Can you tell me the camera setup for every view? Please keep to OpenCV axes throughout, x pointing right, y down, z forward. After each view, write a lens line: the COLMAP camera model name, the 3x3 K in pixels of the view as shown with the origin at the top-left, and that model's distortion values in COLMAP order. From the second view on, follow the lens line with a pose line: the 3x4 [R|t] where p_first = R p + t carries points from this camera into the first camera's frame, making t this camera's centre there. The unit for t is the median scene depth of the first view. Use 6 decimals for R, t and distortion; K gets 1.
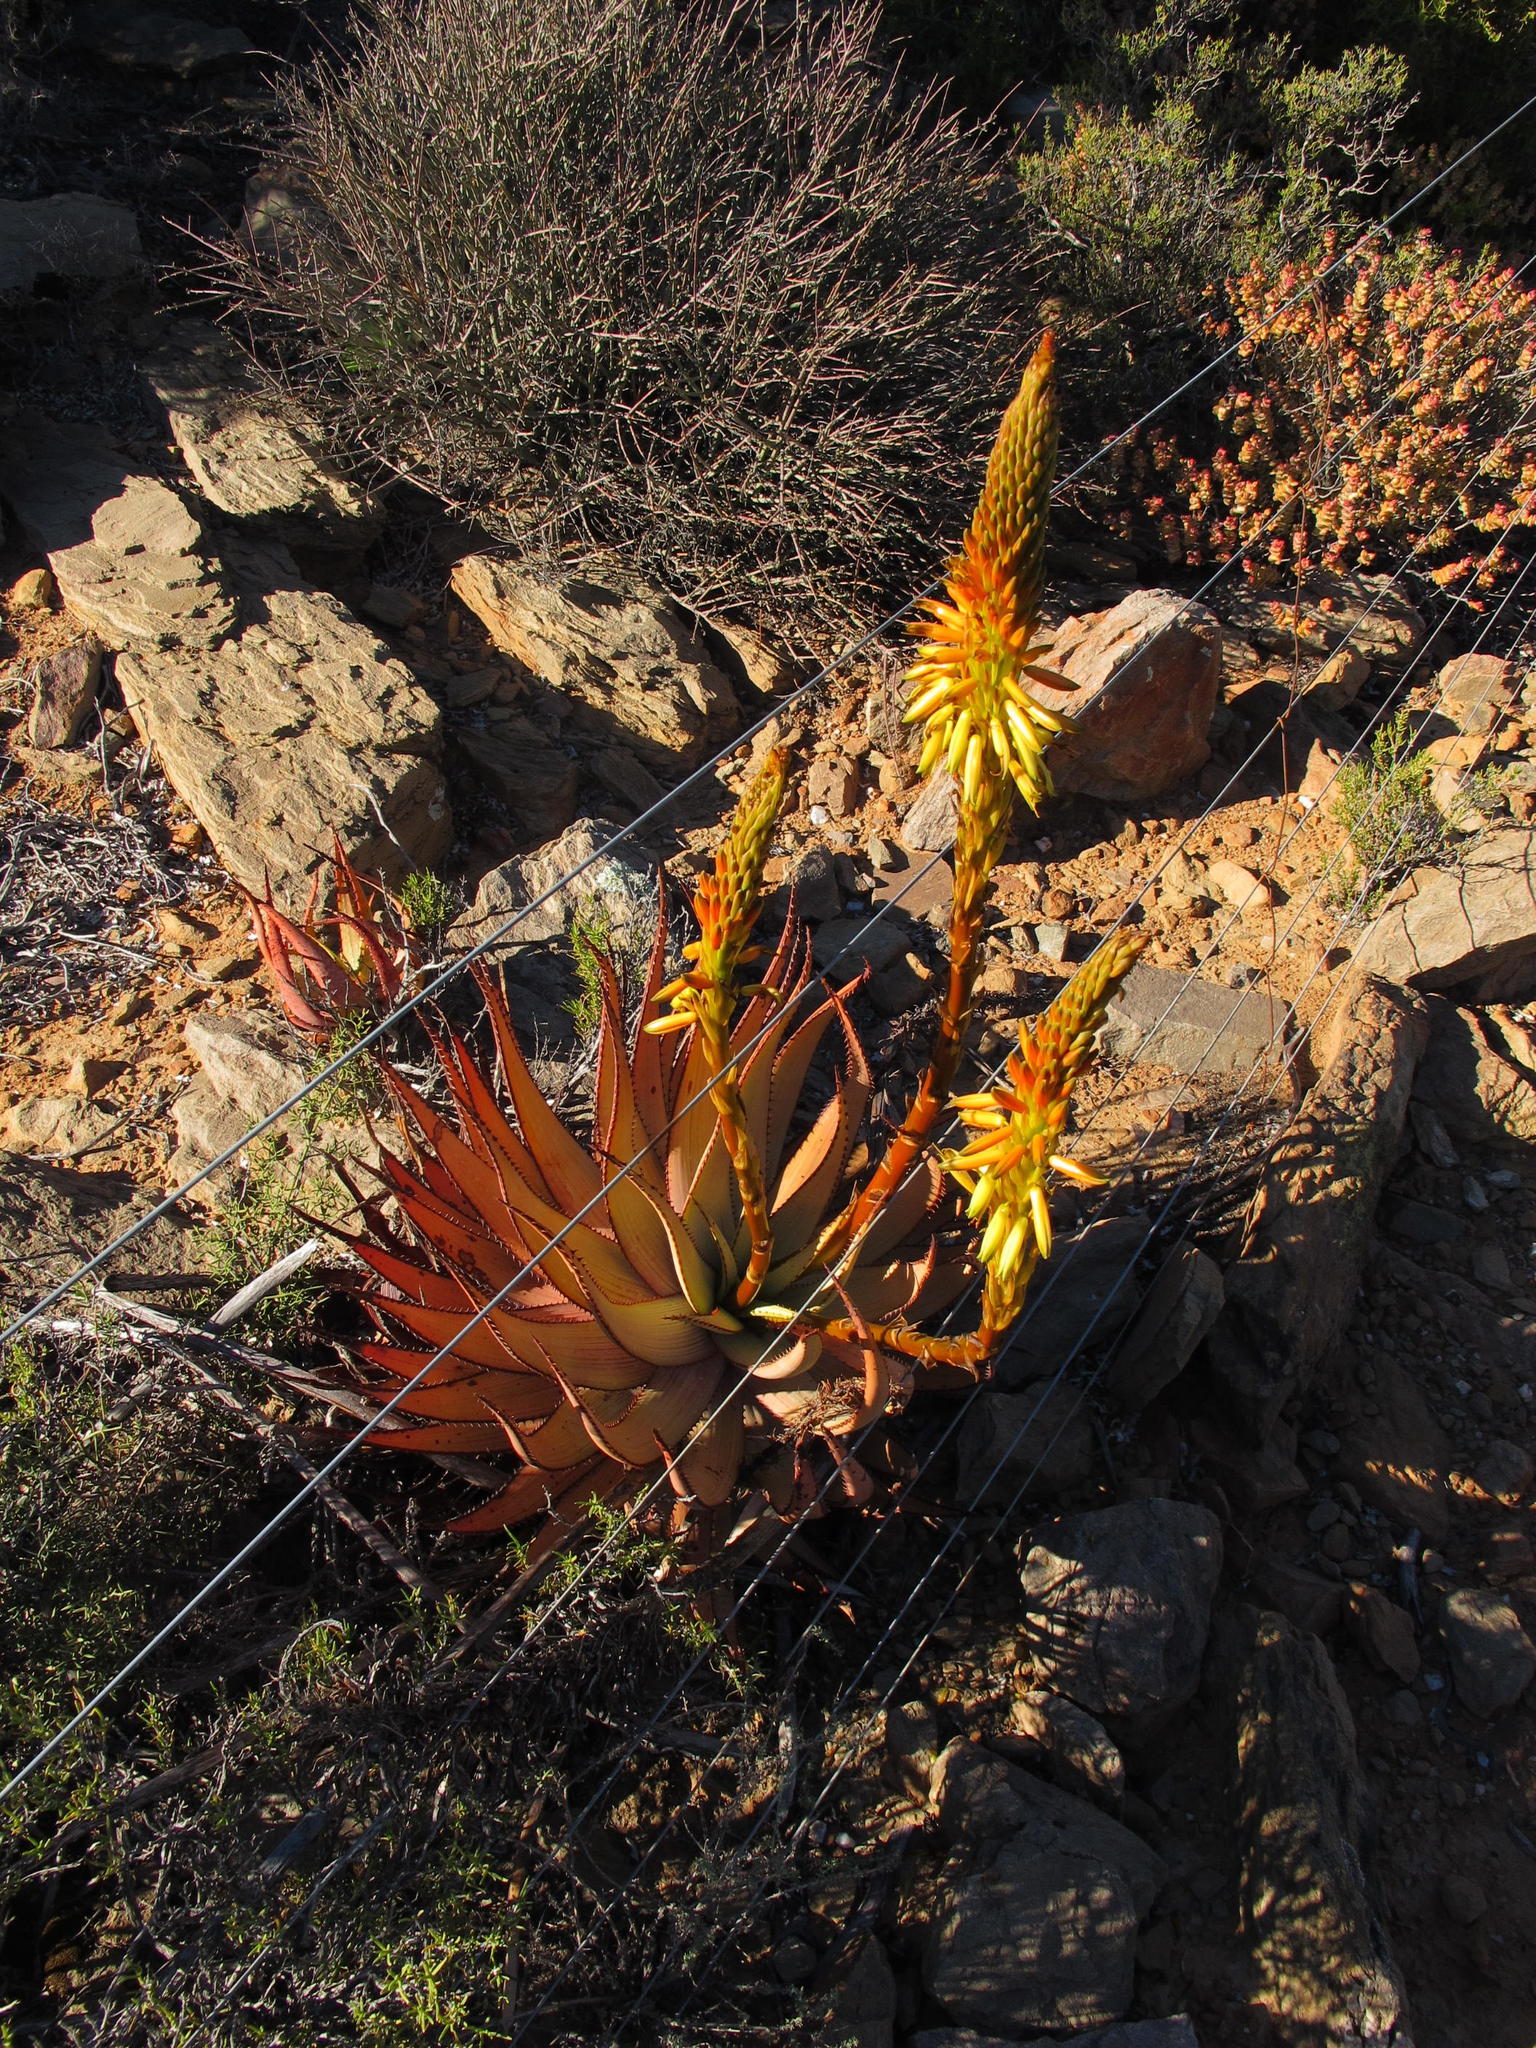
lens RADIAL K [[1785.0, 0, 768.0], [0, 1785.0, 1024.0], [0, 0, 1]] dist [-0.075526, 0.002611]
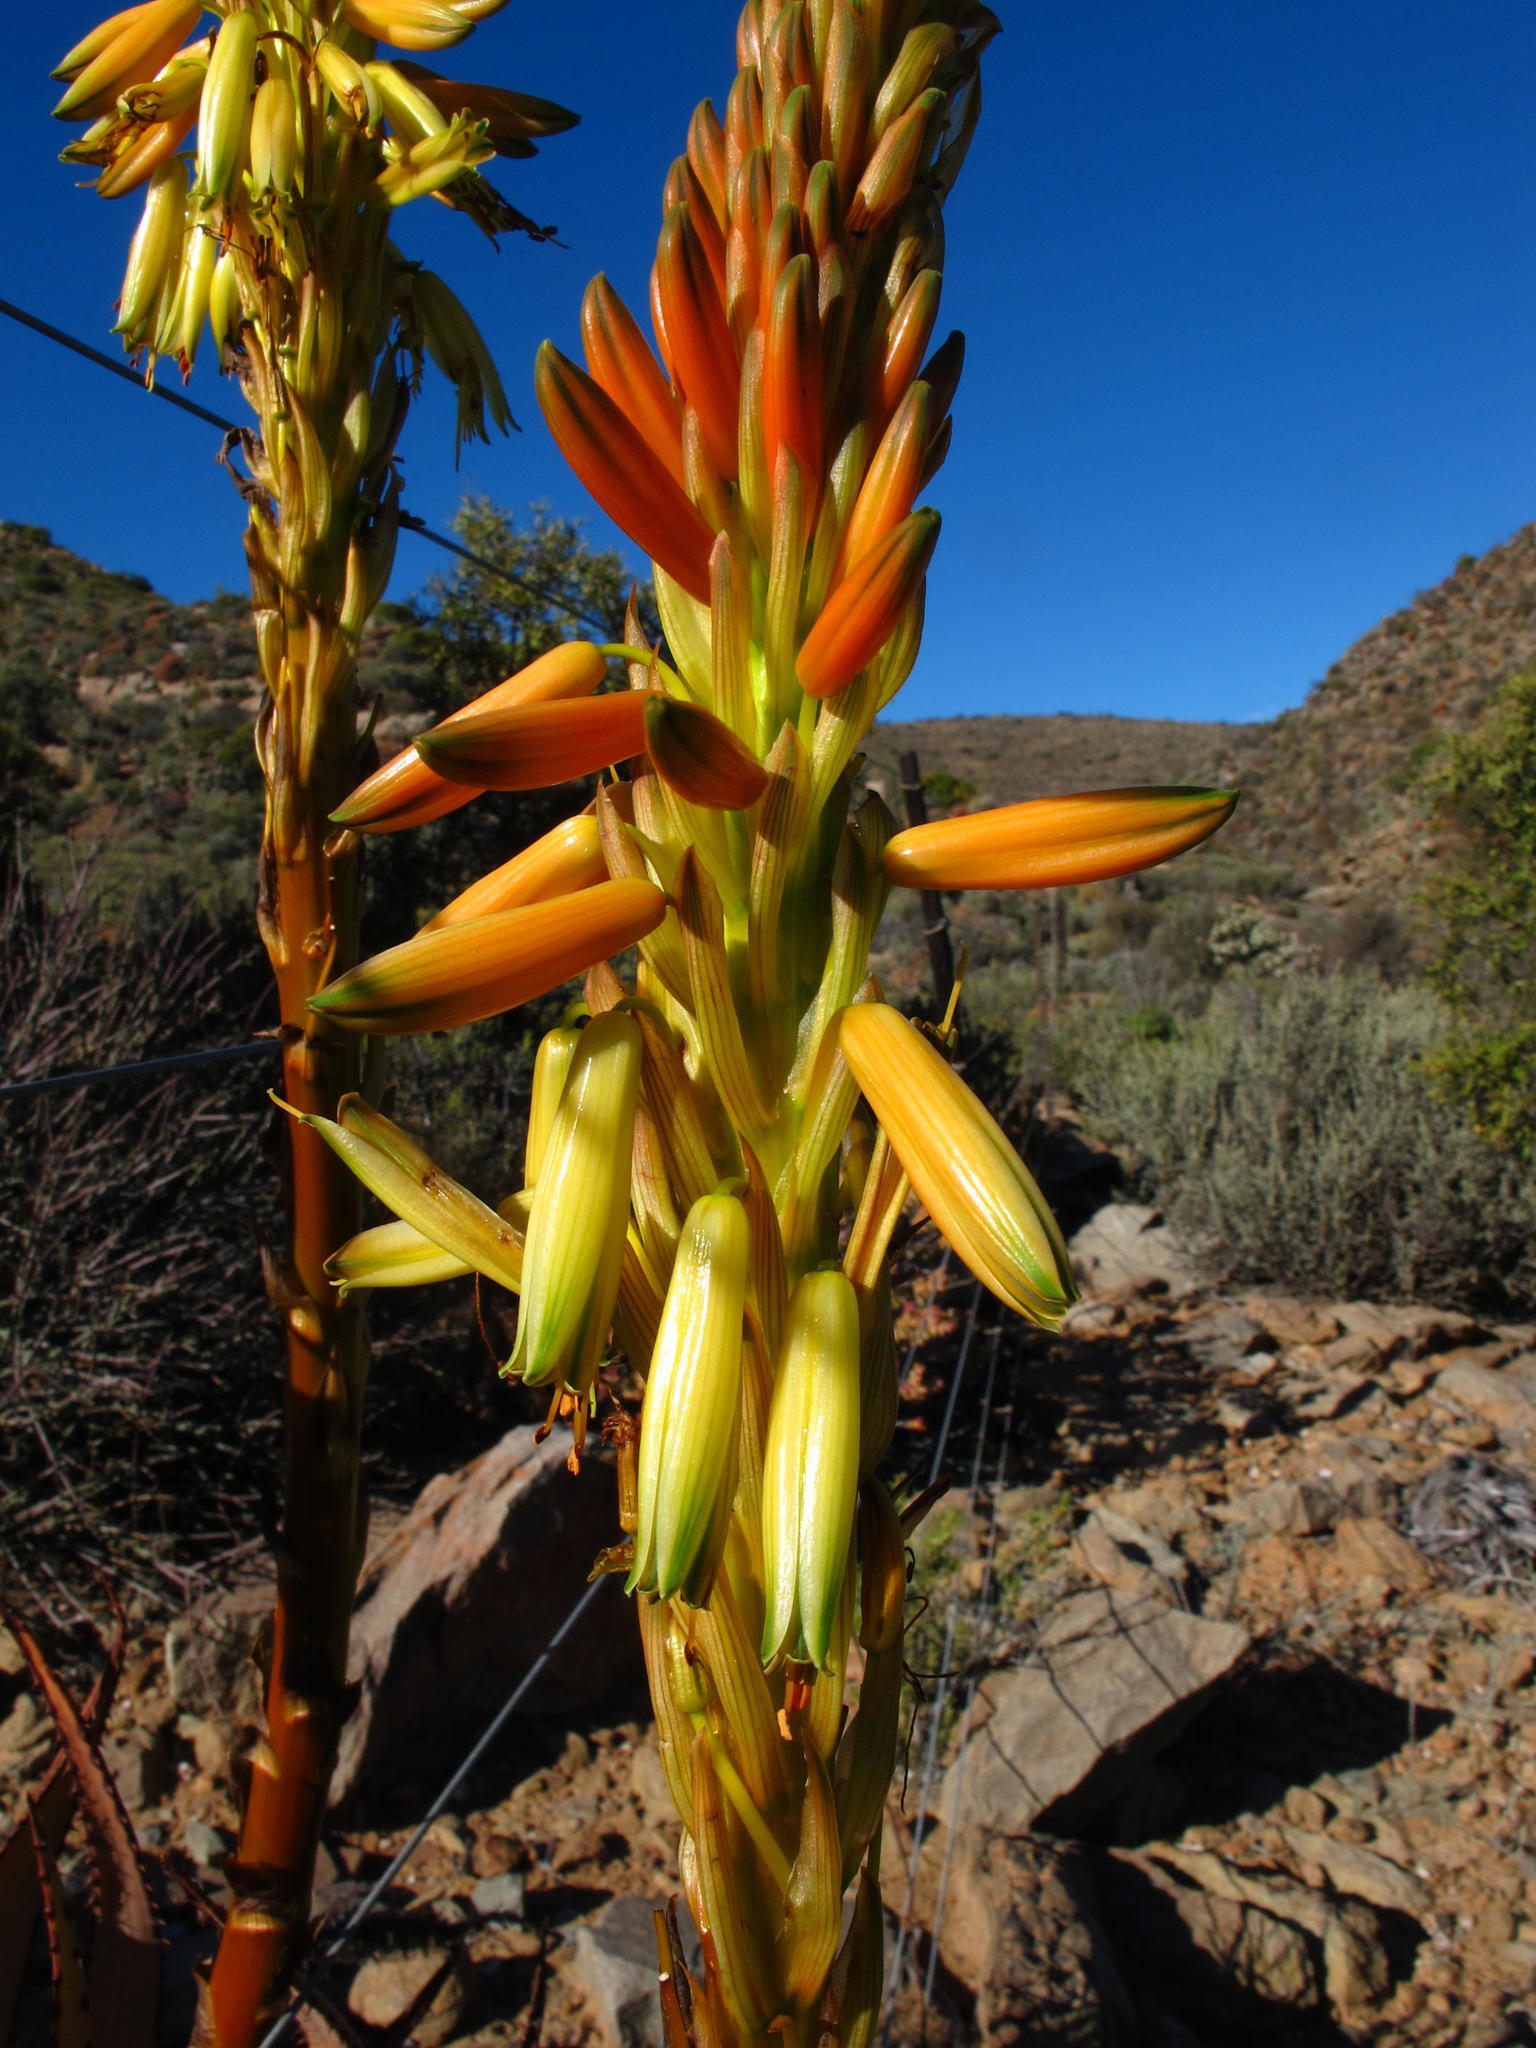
lens RADIAL K [[1785.0, 0, 768.0], [0, 1785.0, 1024.0], [0, 0, 1]] dist [-0.075526, 0.002611]
pose [[0.922152, -0.053890, 0.383057, 0.025278], [0.272753, 0.792776, -0.545080, 0.063913], [-0.274304, 0.607126, 0.745759, 0.305435]]
